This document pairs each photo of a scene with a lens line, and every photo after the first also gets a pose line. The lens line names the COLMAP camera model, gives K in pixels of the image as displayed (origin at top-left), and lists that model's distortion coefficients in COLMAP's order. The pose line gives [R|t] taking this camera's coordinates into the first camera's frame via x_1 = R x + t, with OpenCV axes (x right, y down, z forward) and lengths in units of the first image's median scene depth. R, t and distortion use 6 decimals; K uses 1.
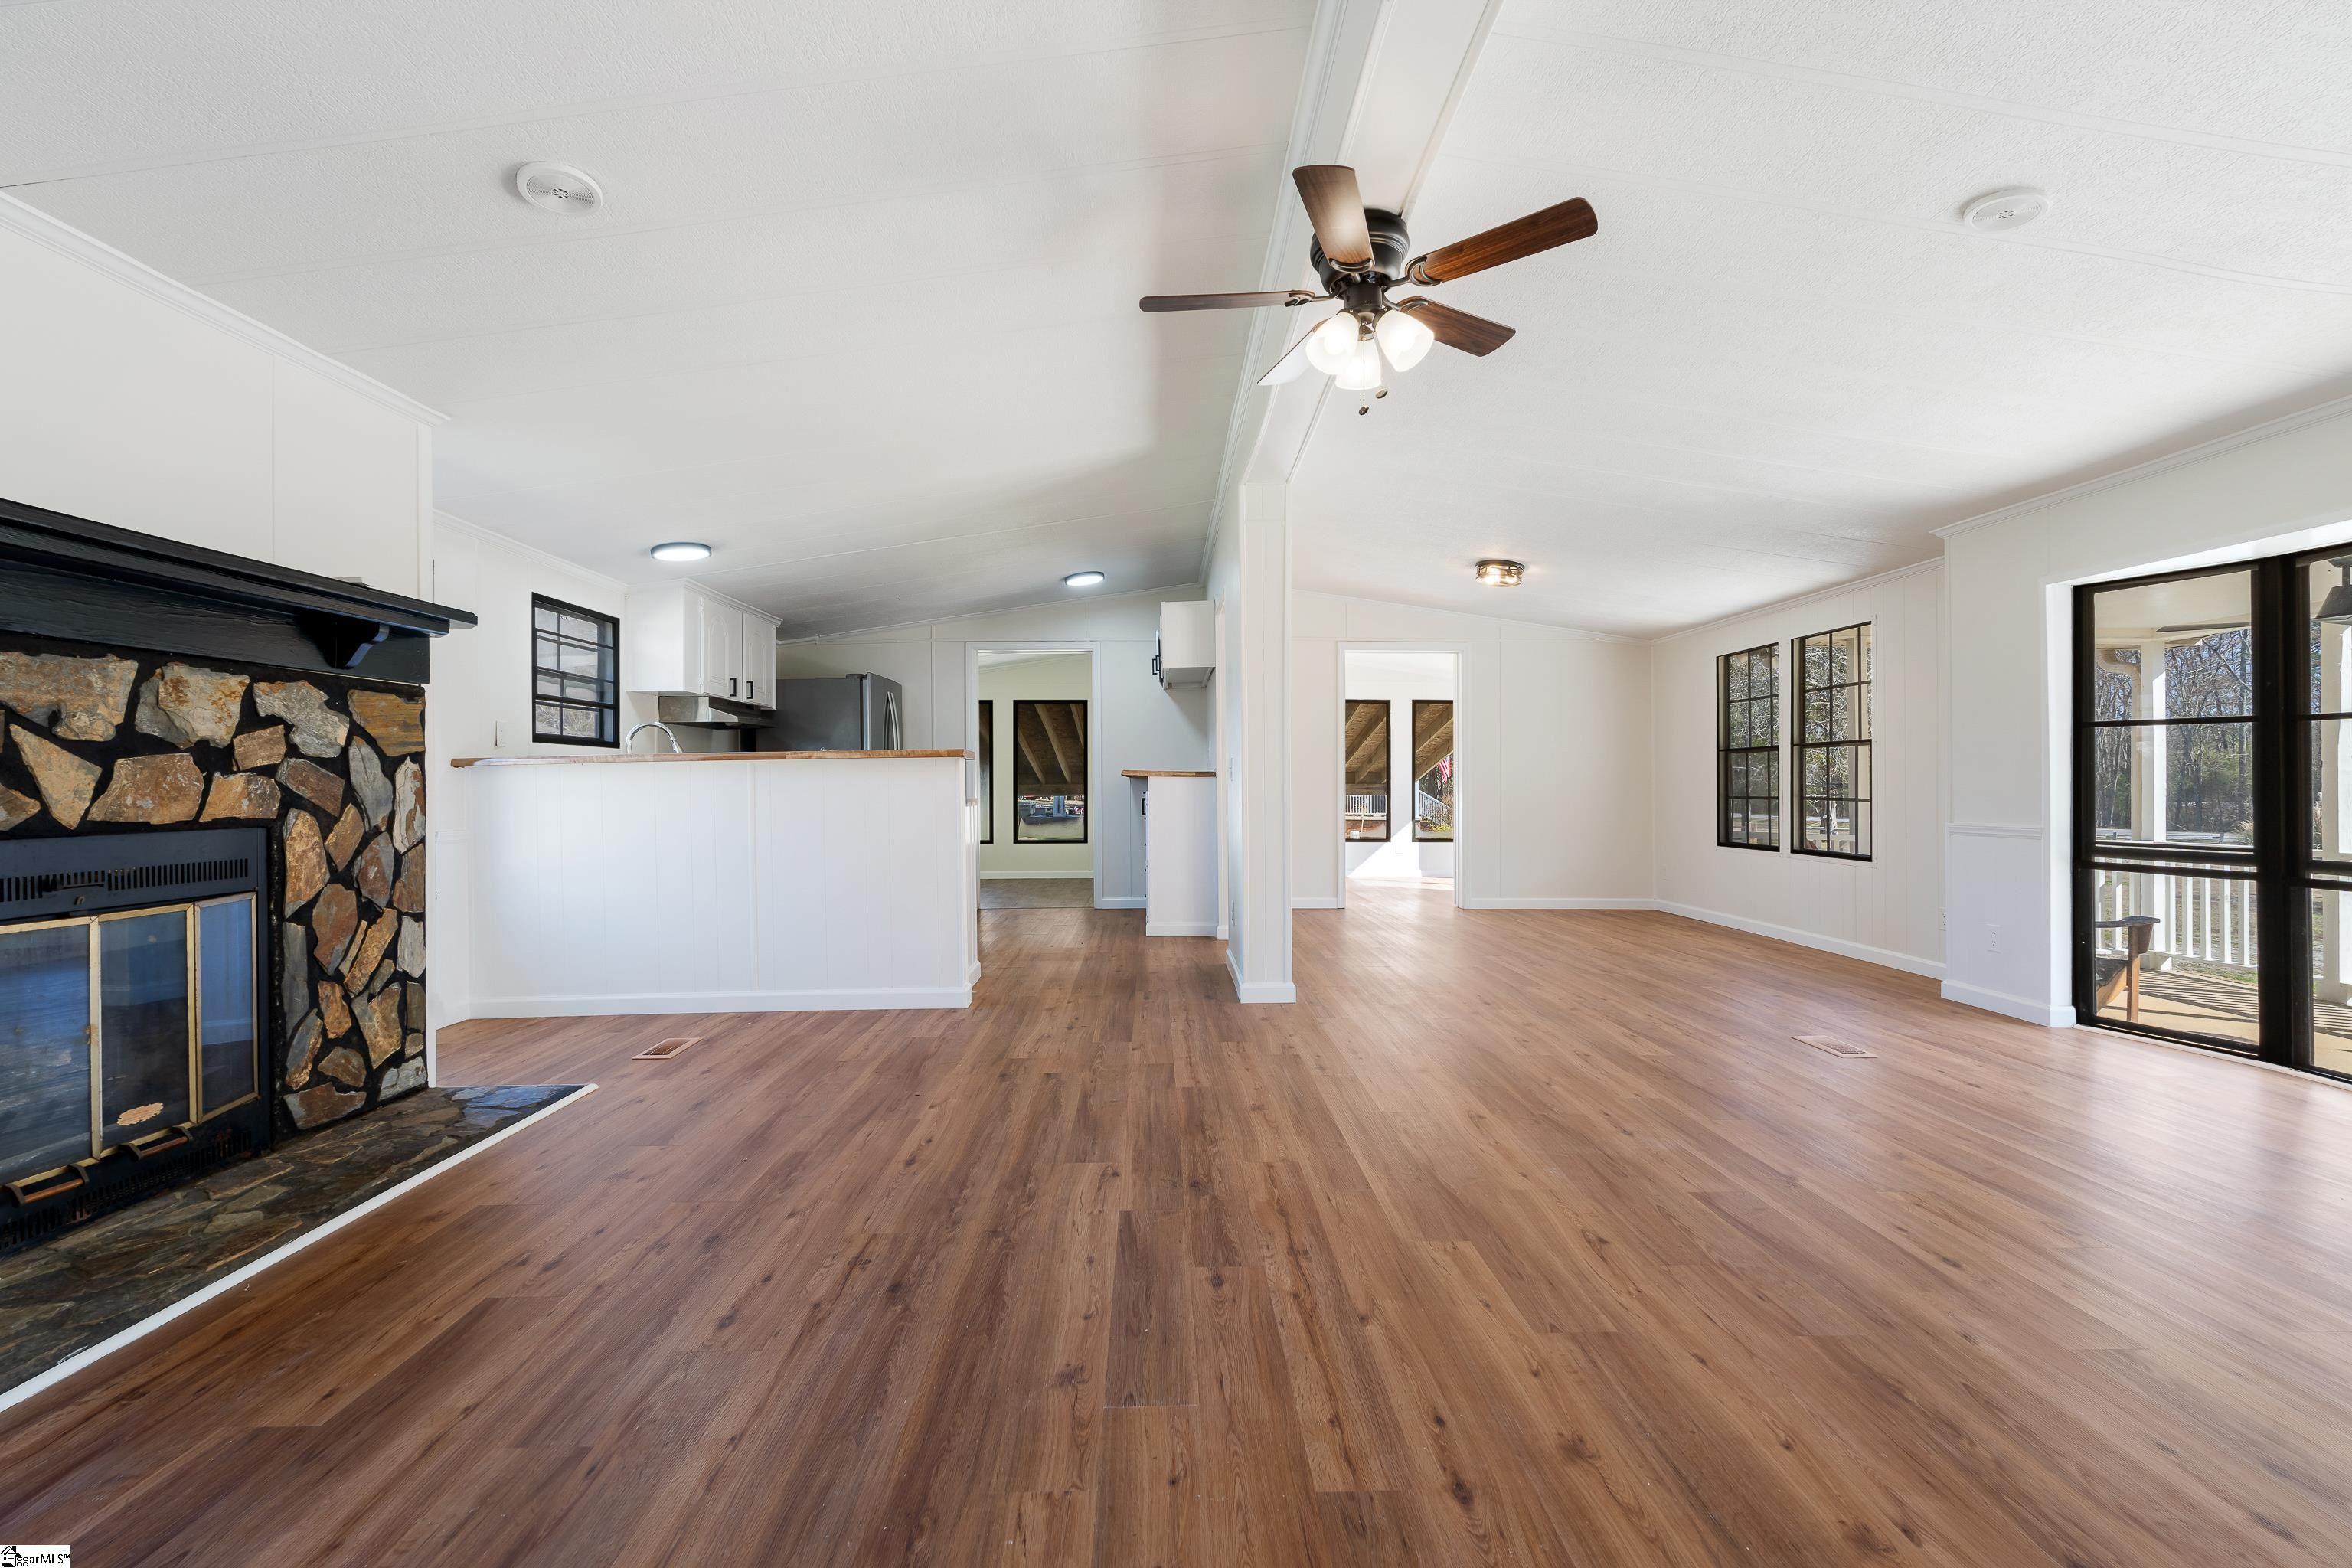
lens RADIAL K [[1037.8, 0, 1176.0], [0, 1037.8, 784.0], [0, 0, 1]] dist [-0.002142, -0.000068]
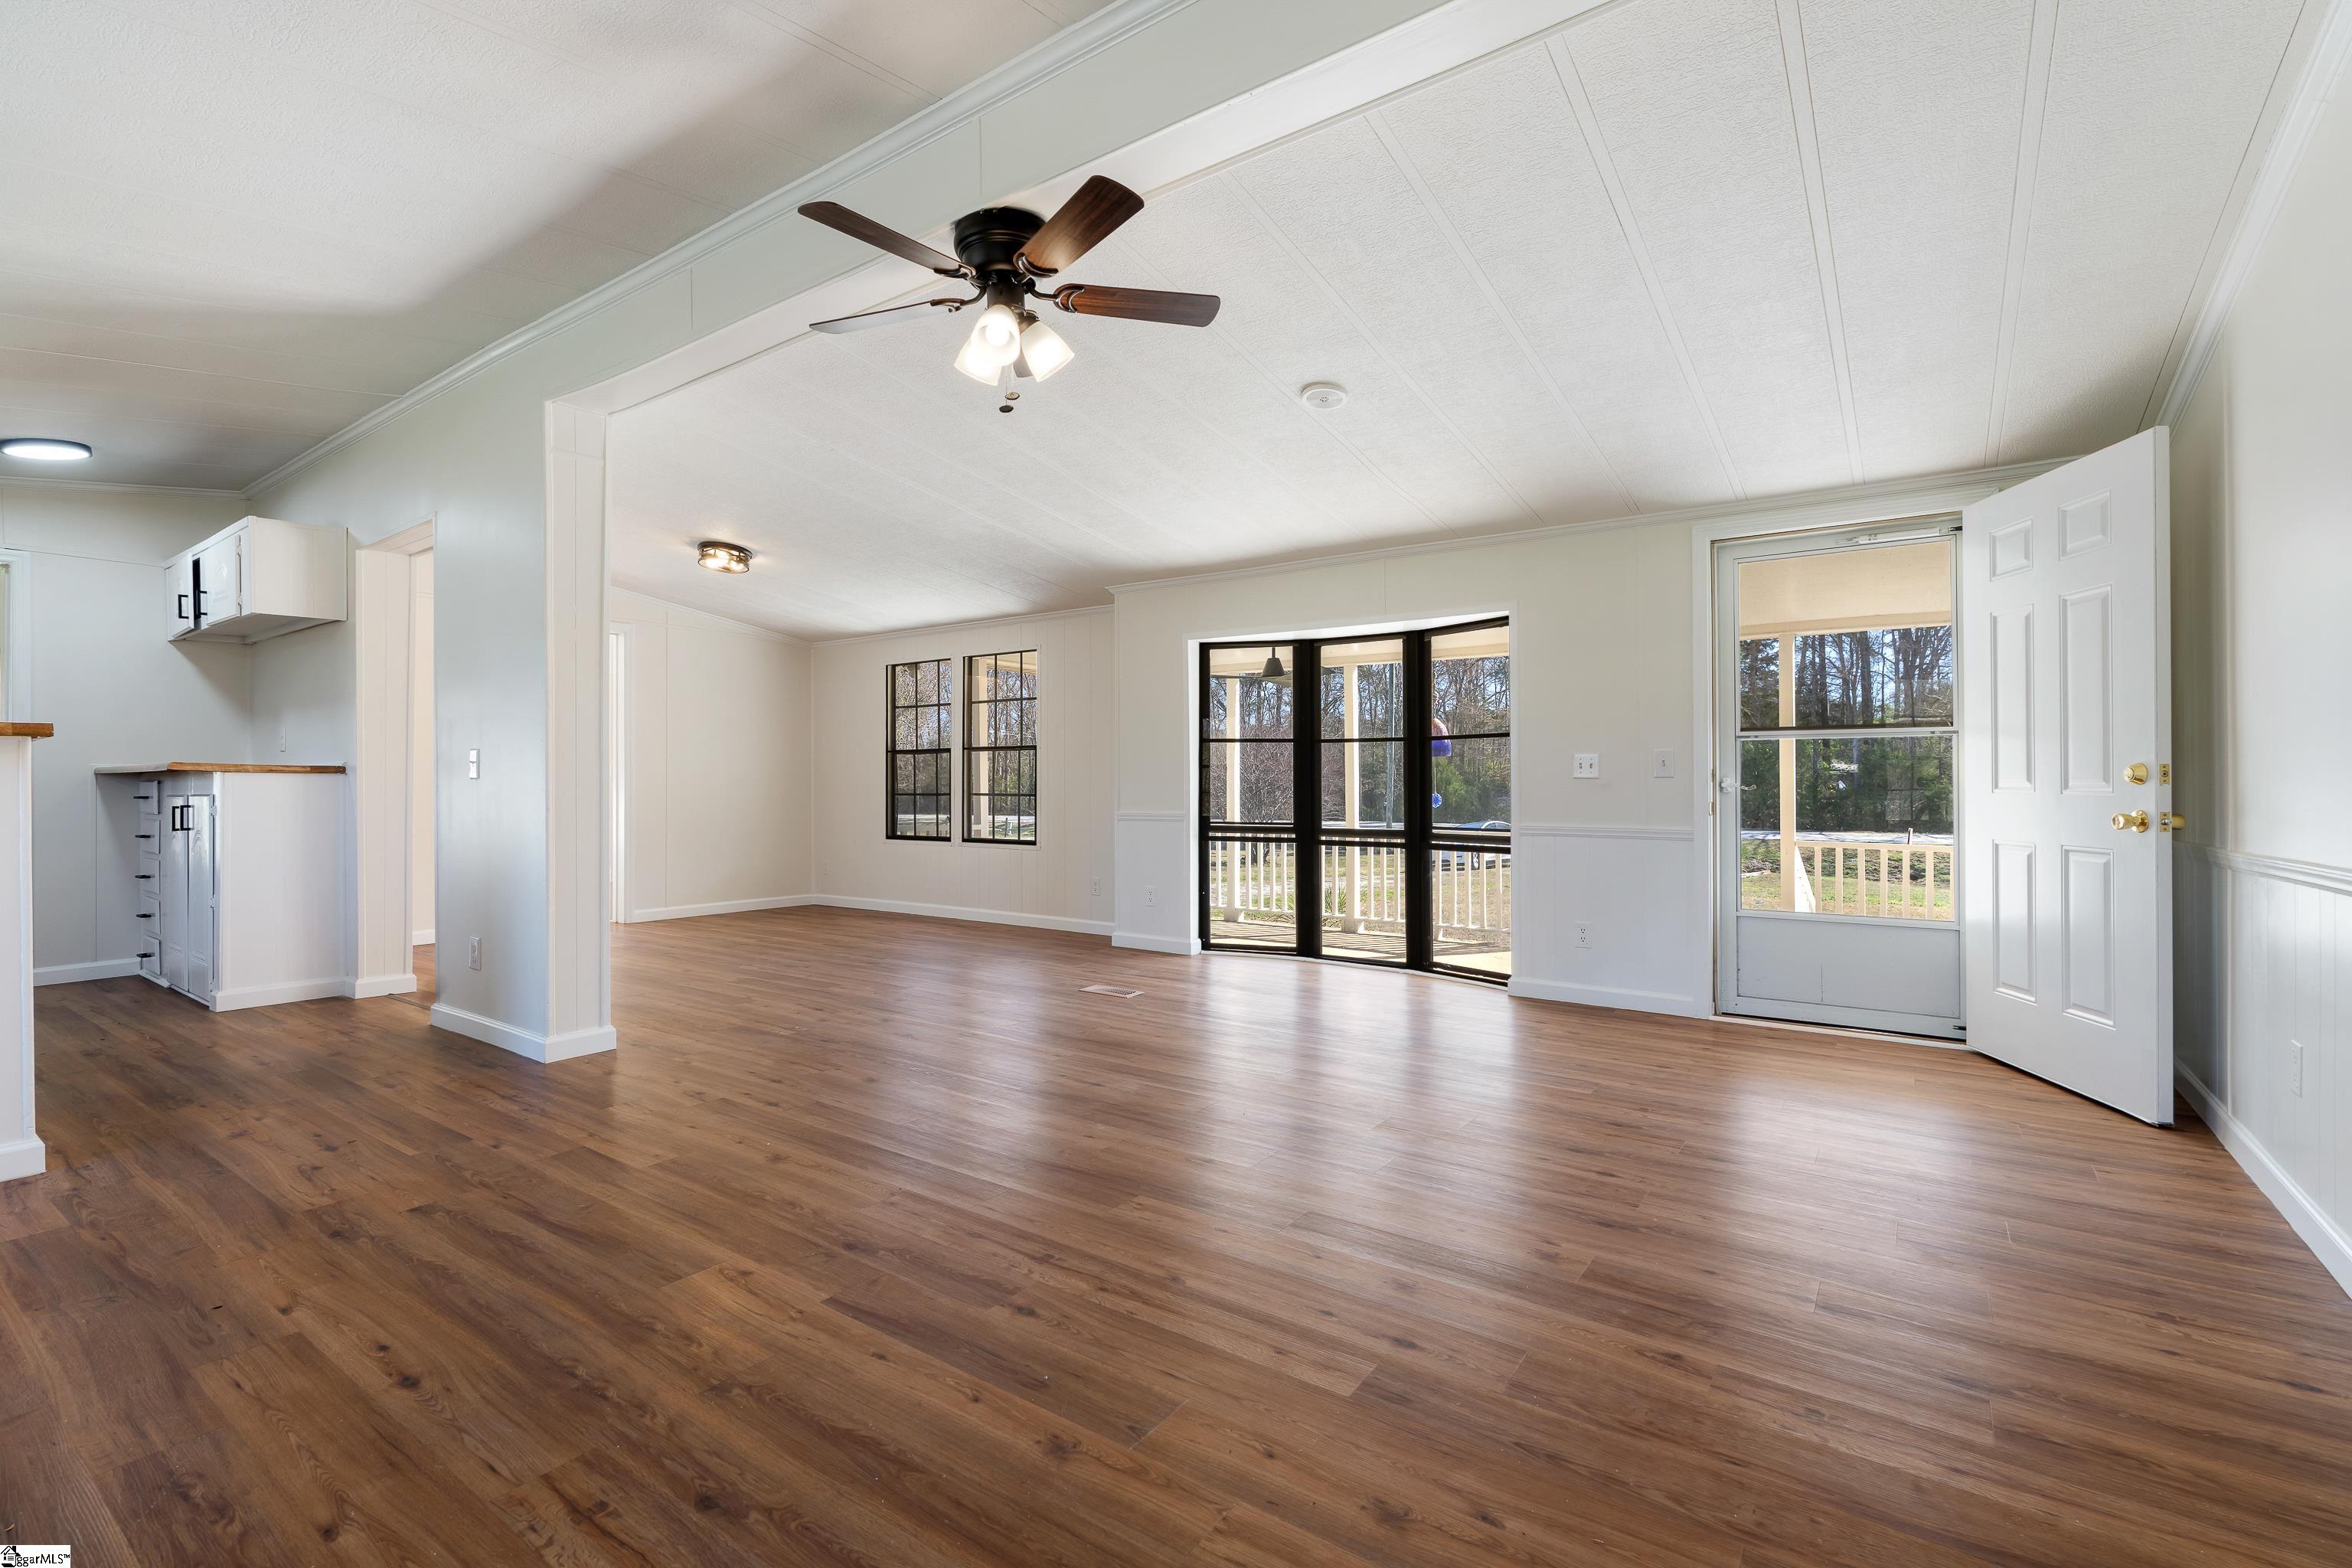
lens RADIAL K [[1059.5, 0, 1176.0], [0, 1059.5, 784.0], [0, 0, 1]] dist [-0.003796, -0.000352]
pose [[0.597452, -0.002739, 0.801900, -0.321652], [0.001546, 0.999996, 0.002264, -0.000765], [-0.801903, -0.000113, 0.597454, 0.157019]]
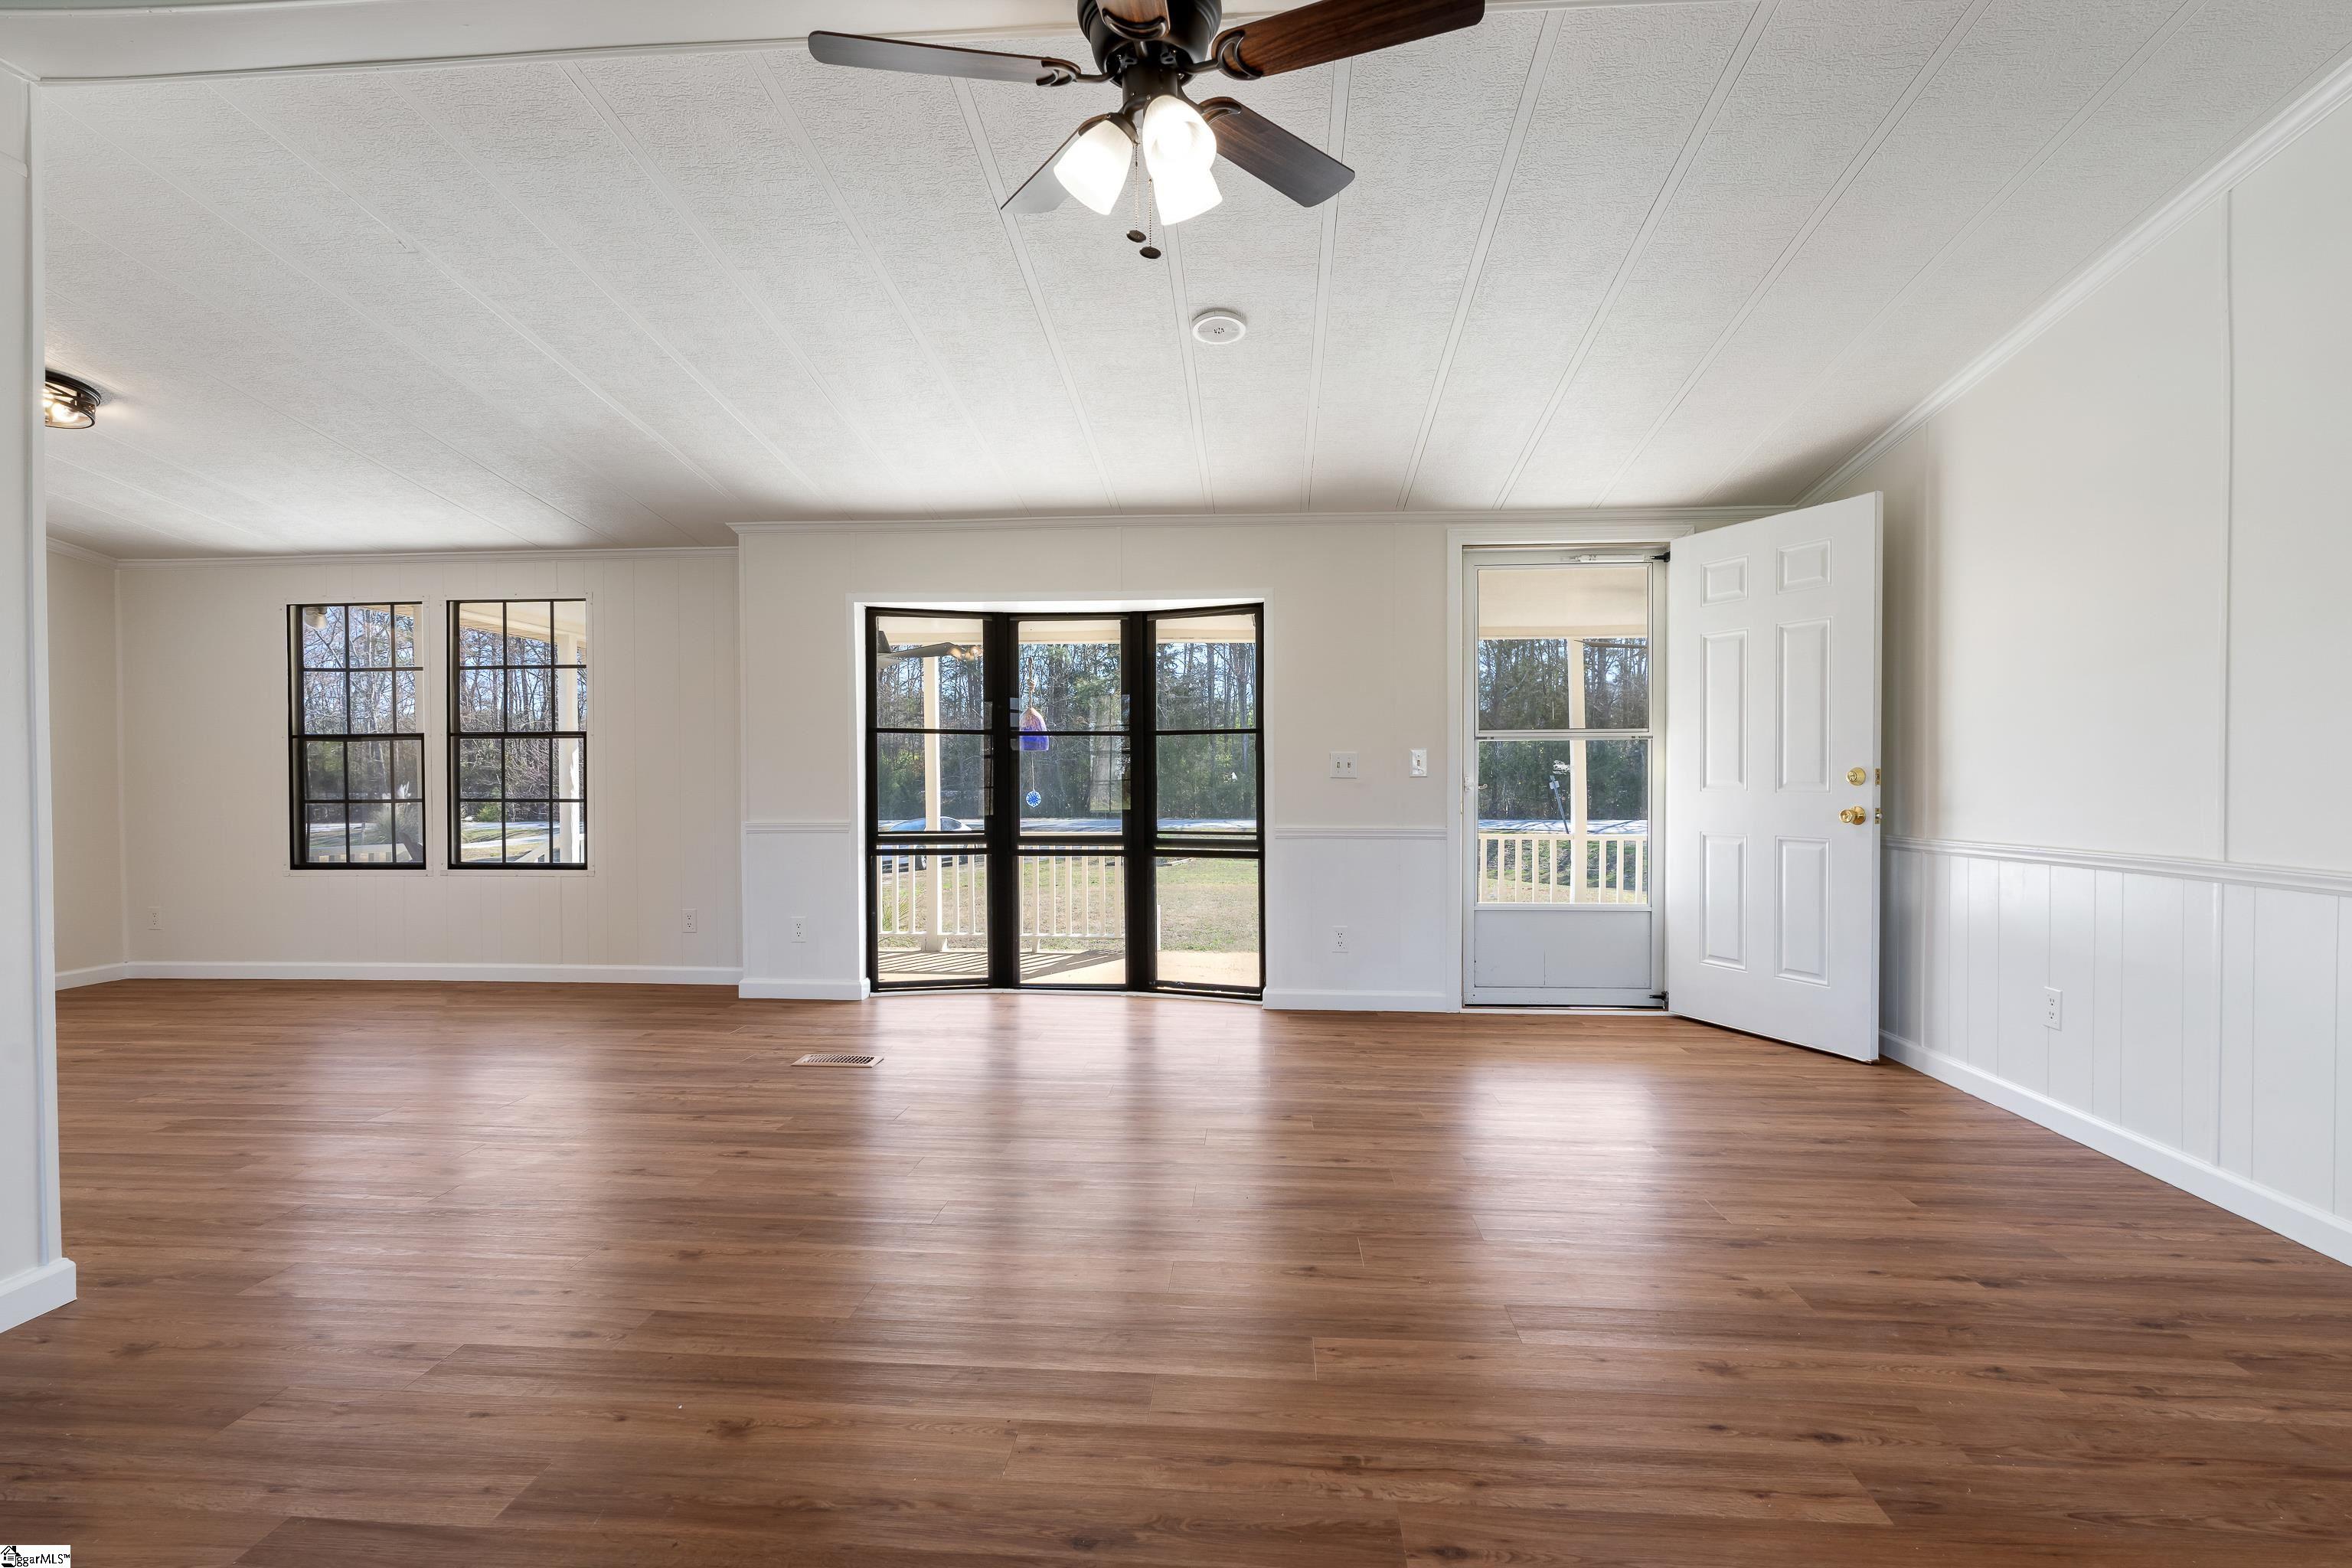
lens RADIAL K [[1140.4, 0, 1176.0], [0, 1140.4, 784.0], [0, 0, 1]] dist [-0.000137, -0.000559]
pose [[0.093807, -0.009729, 0.995543, -0.344984], [0.002500, 0.999951, 0.009536, -0.008965], [-0.995587, 0.001595, 0.093827, 0.548351]]
